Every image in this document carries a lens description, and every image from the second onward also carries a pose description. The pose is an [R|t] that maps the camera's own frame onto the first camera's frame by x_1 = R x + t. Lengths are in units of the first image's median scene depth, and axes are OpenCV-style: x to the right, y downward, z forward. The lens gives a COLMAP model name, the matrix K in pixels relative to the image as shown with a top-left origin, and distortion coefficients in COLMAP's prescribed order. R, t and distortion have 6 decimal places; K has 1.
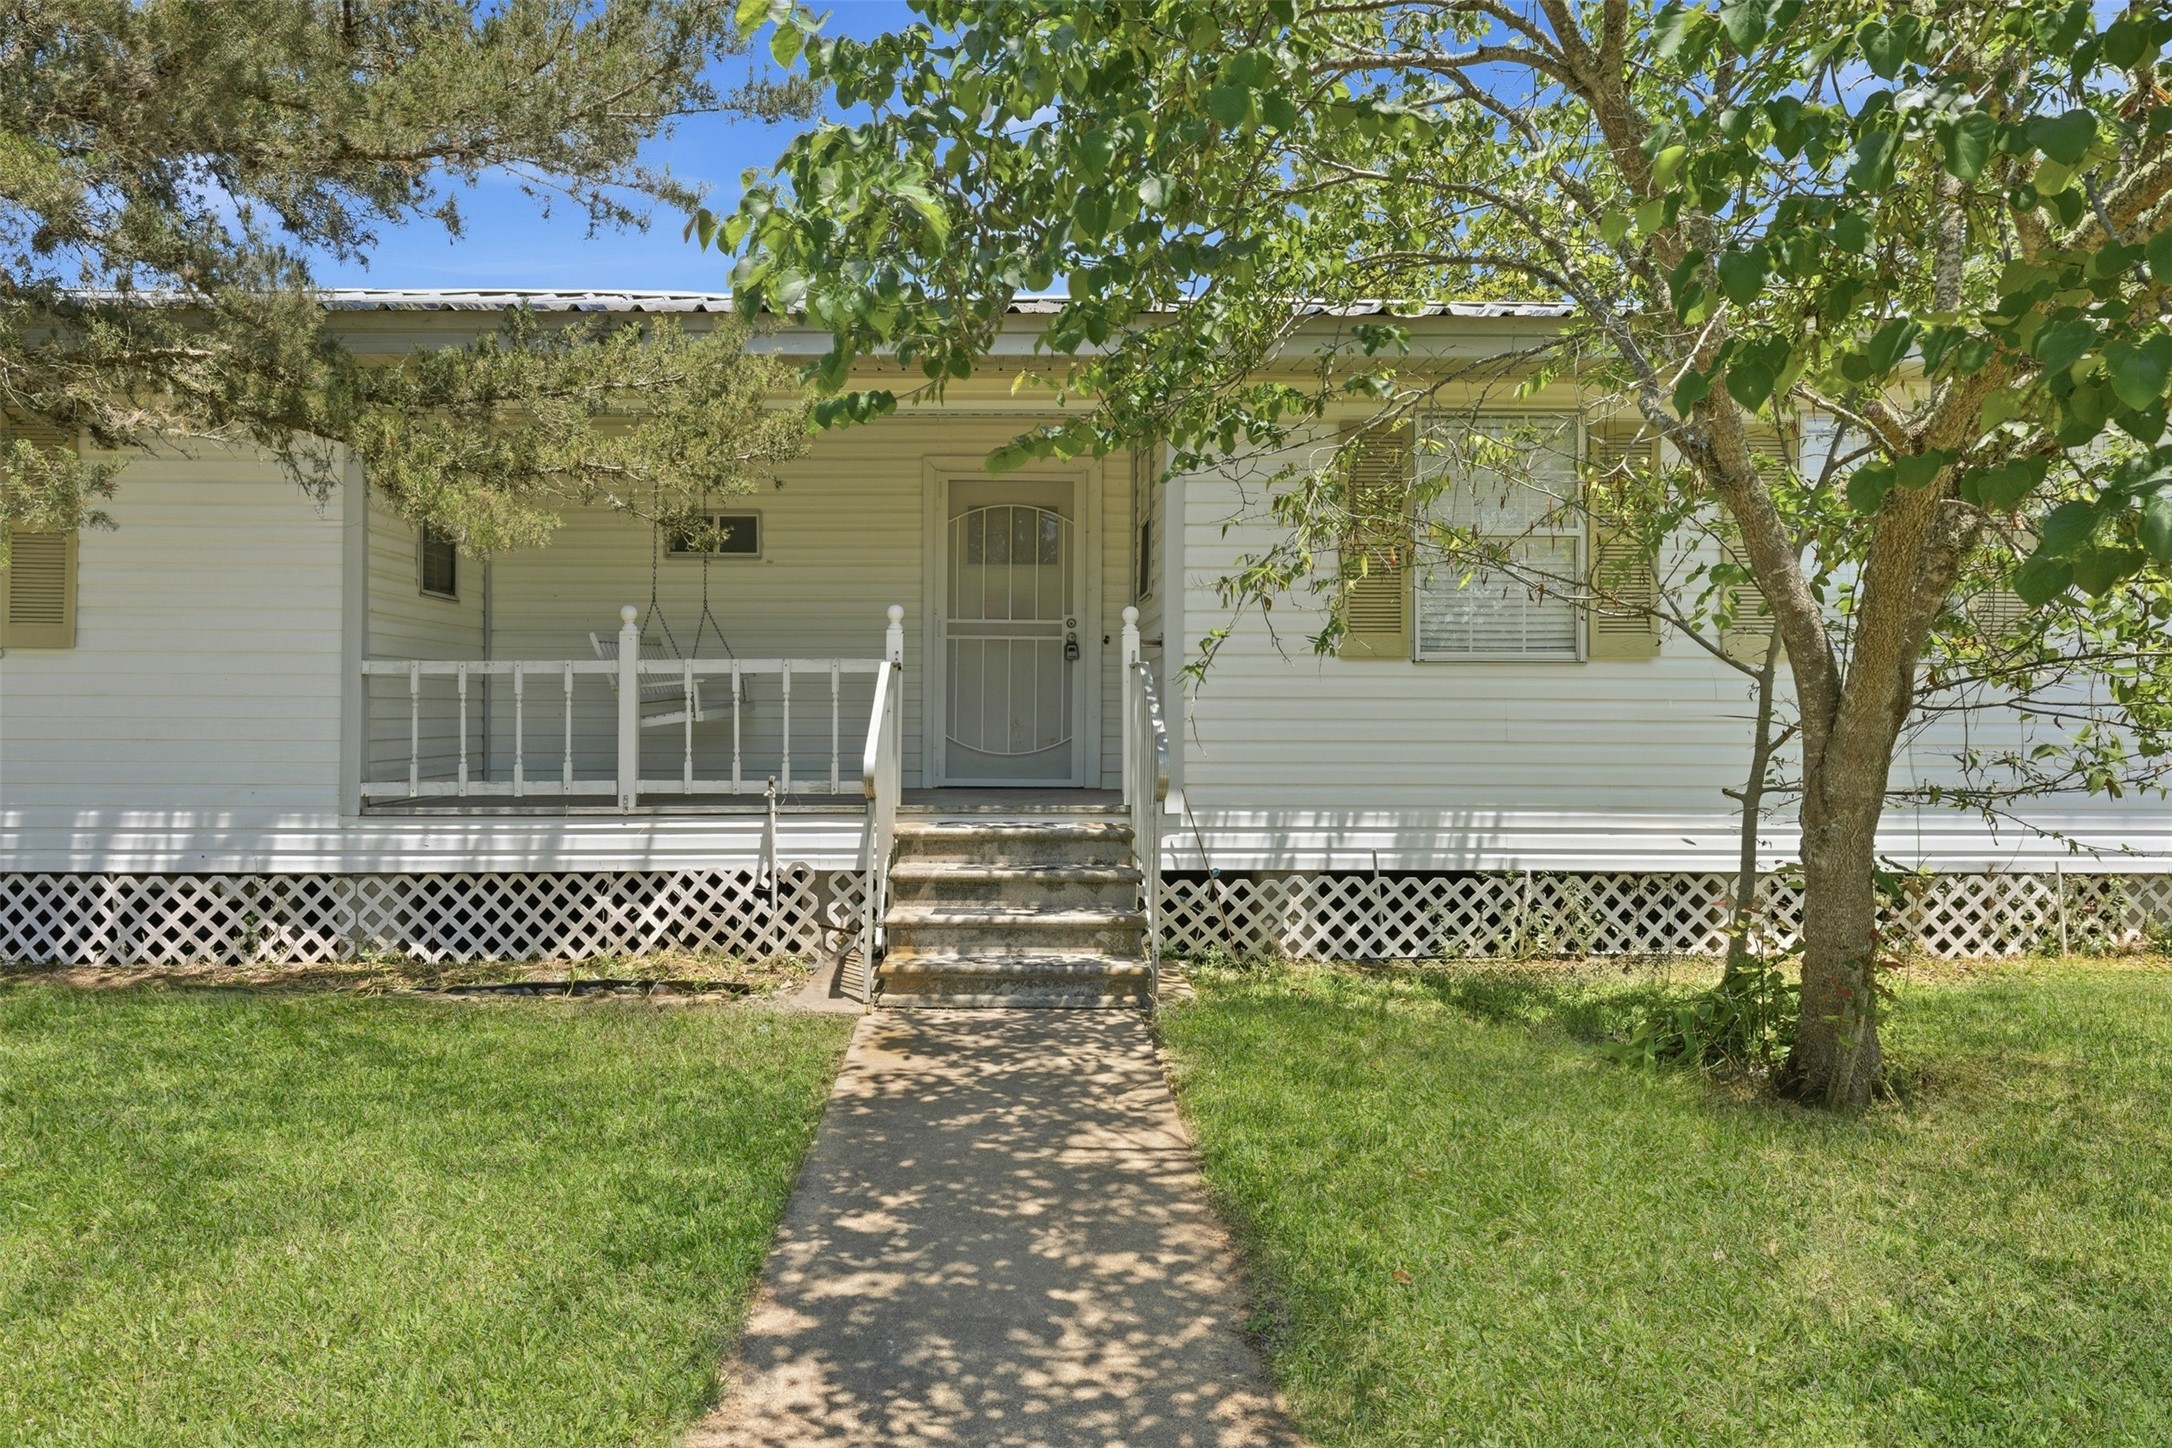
lens RADIAL K [[984.0, 0, 1068.8], [0, 984.0, 723.2], [0, 0, 1]] dist [-0.002624, 0.000434]
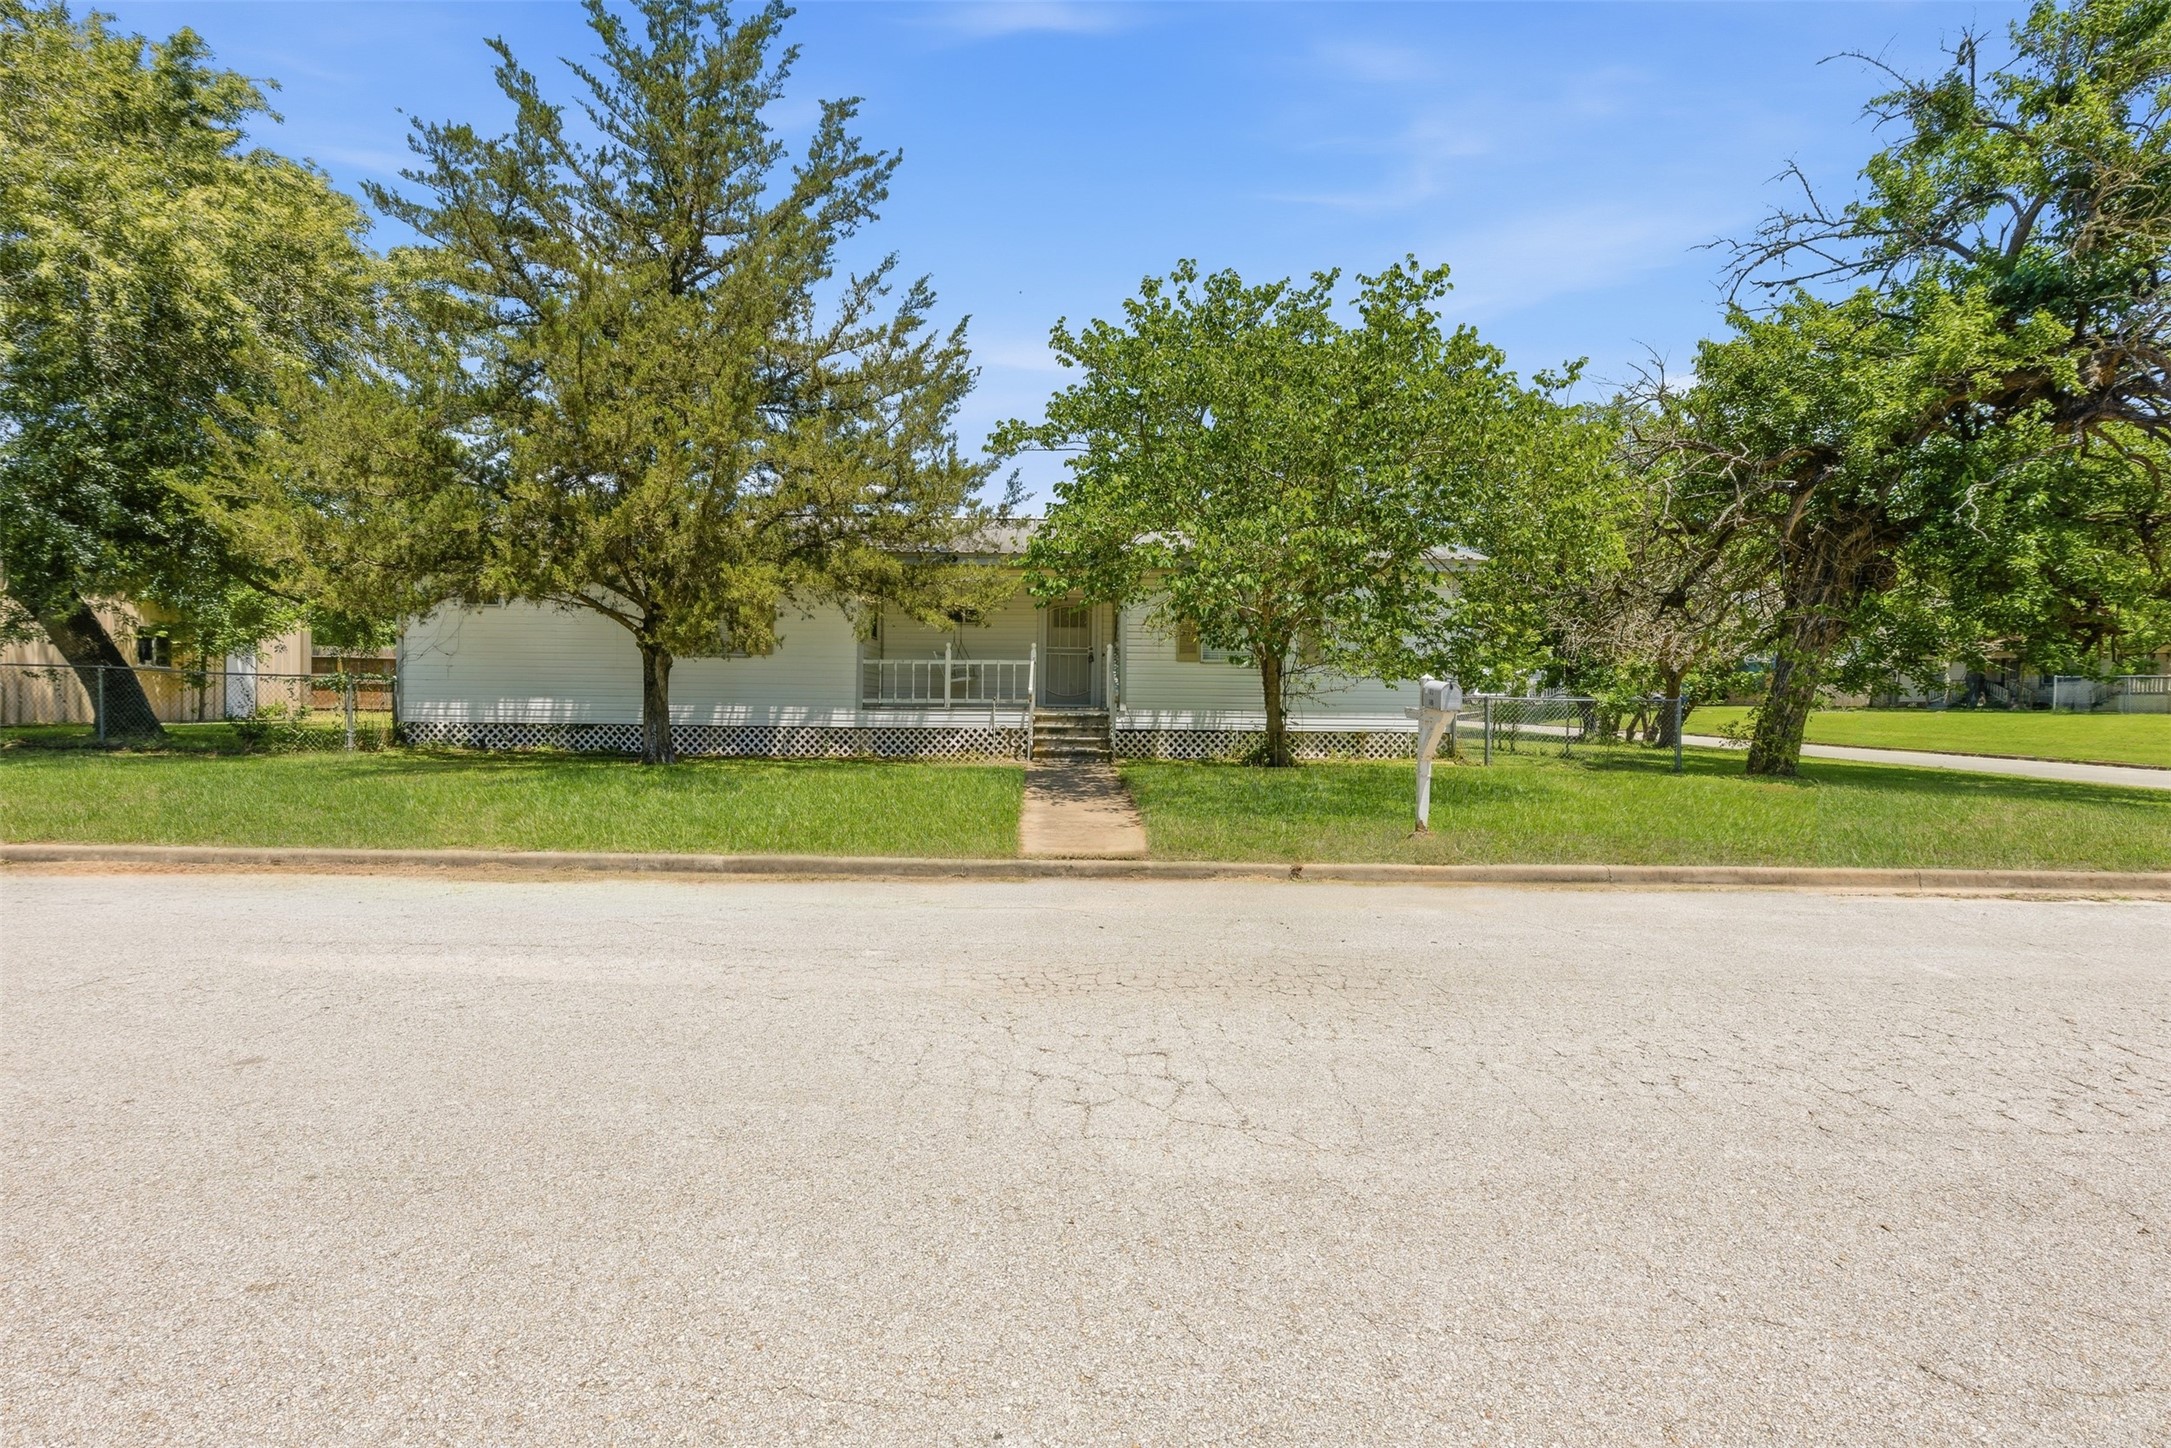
lens RADIAL K [[983.6, 0, 1068.4], [0, 983.6, 723.2], [0, 0, 1]] dist [-0.002624, 0.000434]
pose [[0.999707, 0.012114, -0.020975, 0.000889], [-0.012339, 0.999867, -0.010660, 0.164685], [0.020844, 0.010916, 0.999723, -2.112568]]
